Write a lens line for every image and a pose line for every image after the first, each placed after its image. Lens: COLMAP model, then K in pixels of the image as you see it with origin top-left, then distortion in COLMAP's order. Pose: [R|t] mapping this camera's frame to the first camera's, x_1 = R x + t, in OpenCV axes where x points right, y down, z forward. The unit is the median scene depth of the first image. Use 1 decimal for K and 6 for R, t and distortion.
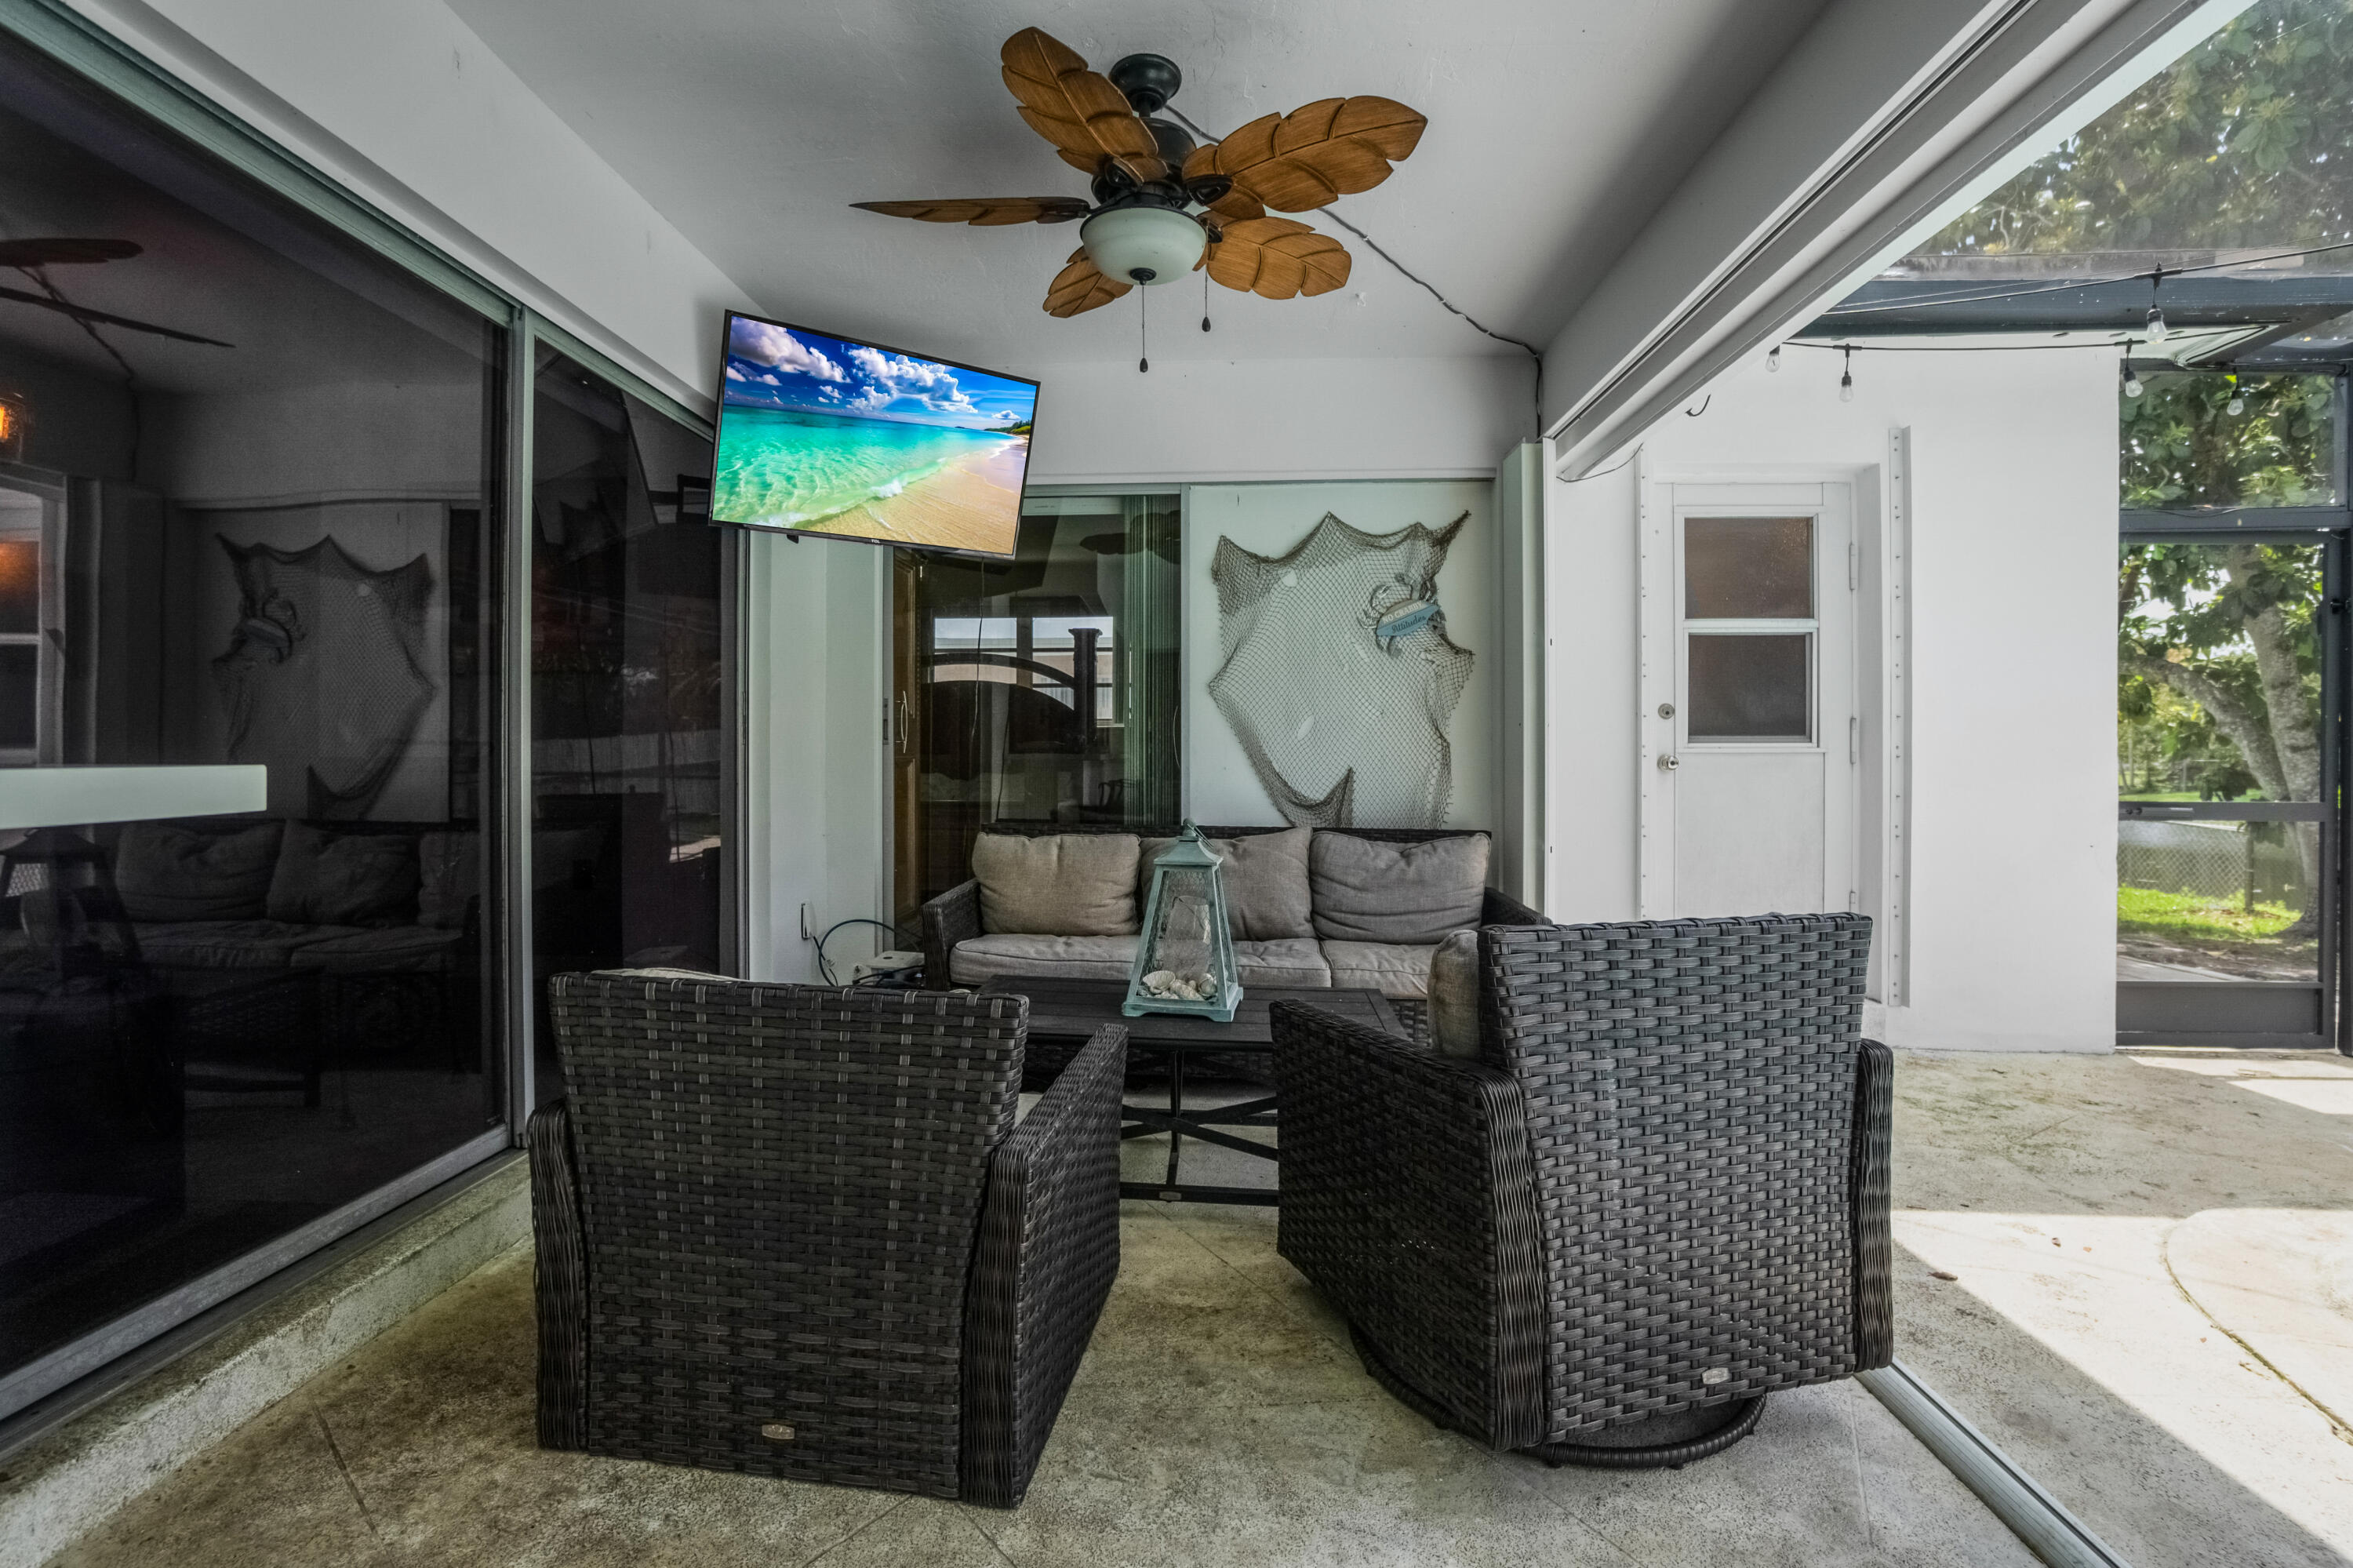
lens RADIAL K [[1080.2, 0, 1150.1], [0, 1080.2, 772.5], [0, 0, 1]] dist [-0.063749, 0.023371]
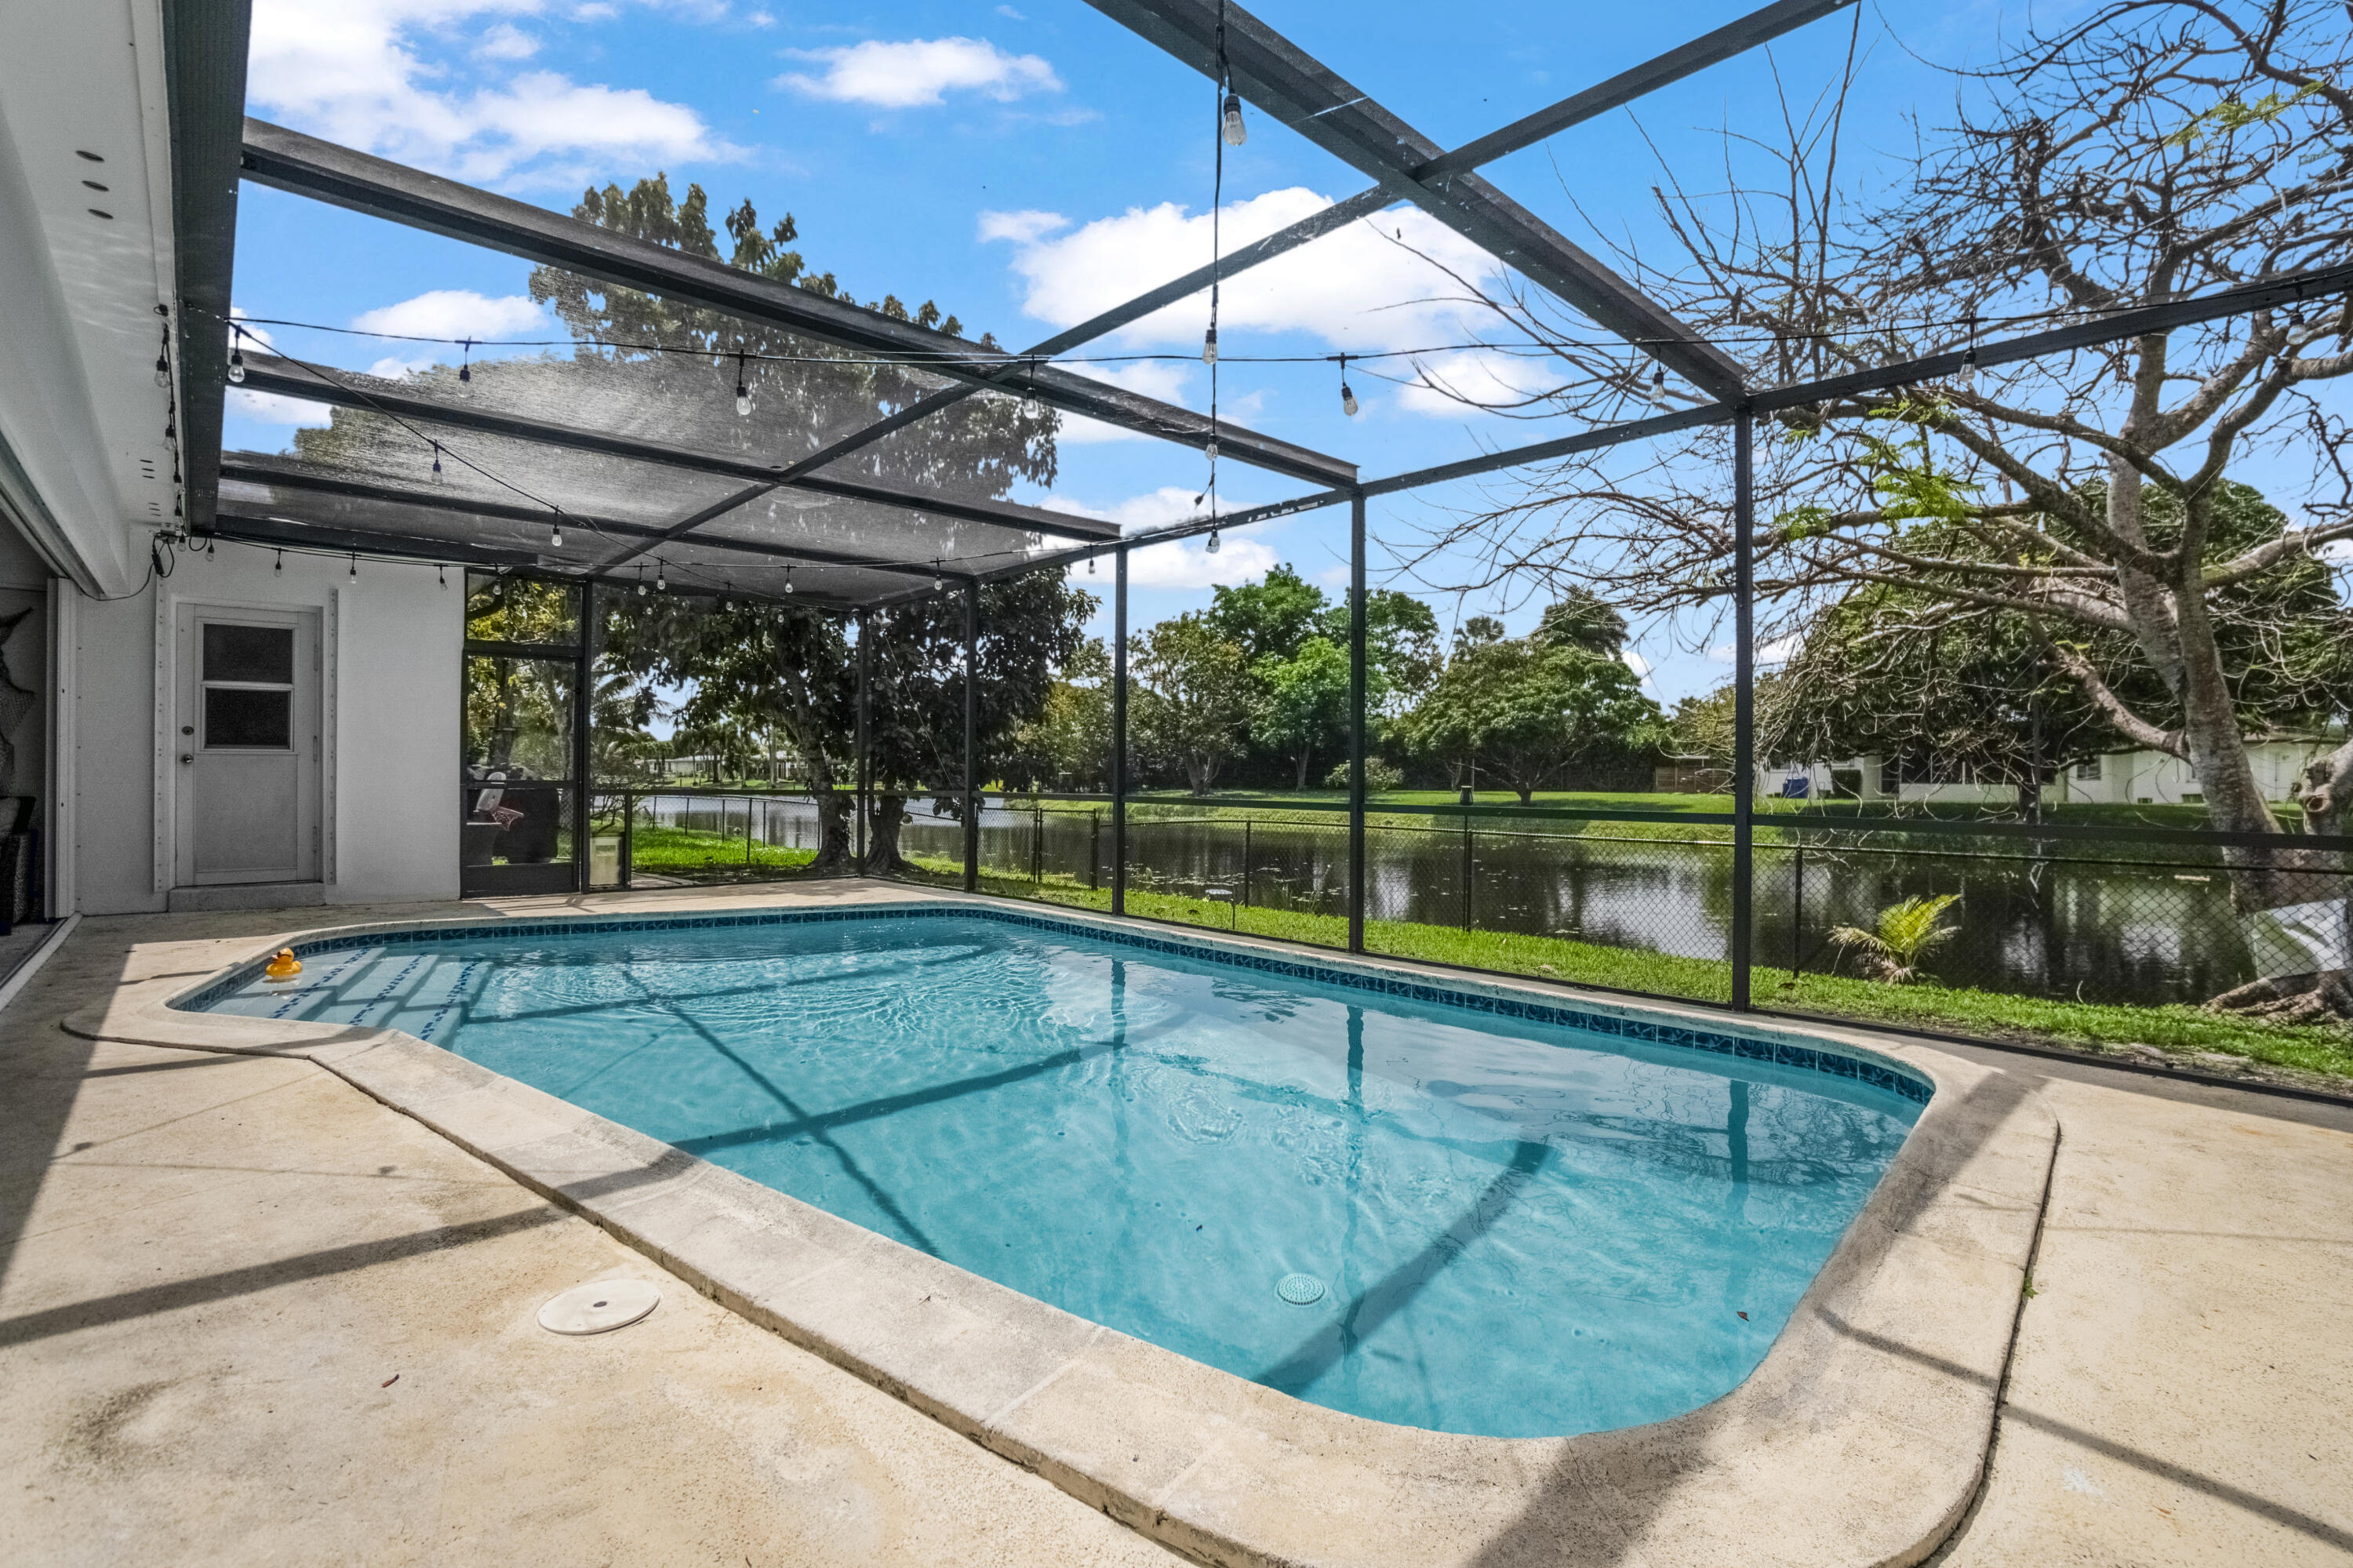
lens RADIAL K [[1068.1, 0, 1158.0], [0, 1068.1, 780.0], [0, 0, 1]] dist [-0.061513, 0.021315]
pose [[0.691510, -0.004225, 0.722355, 0.365561], [0.006318, 0.999980, -0.000199, 0.036629], [-0.722339, 0.004701, 0.691523, -1.388773]]
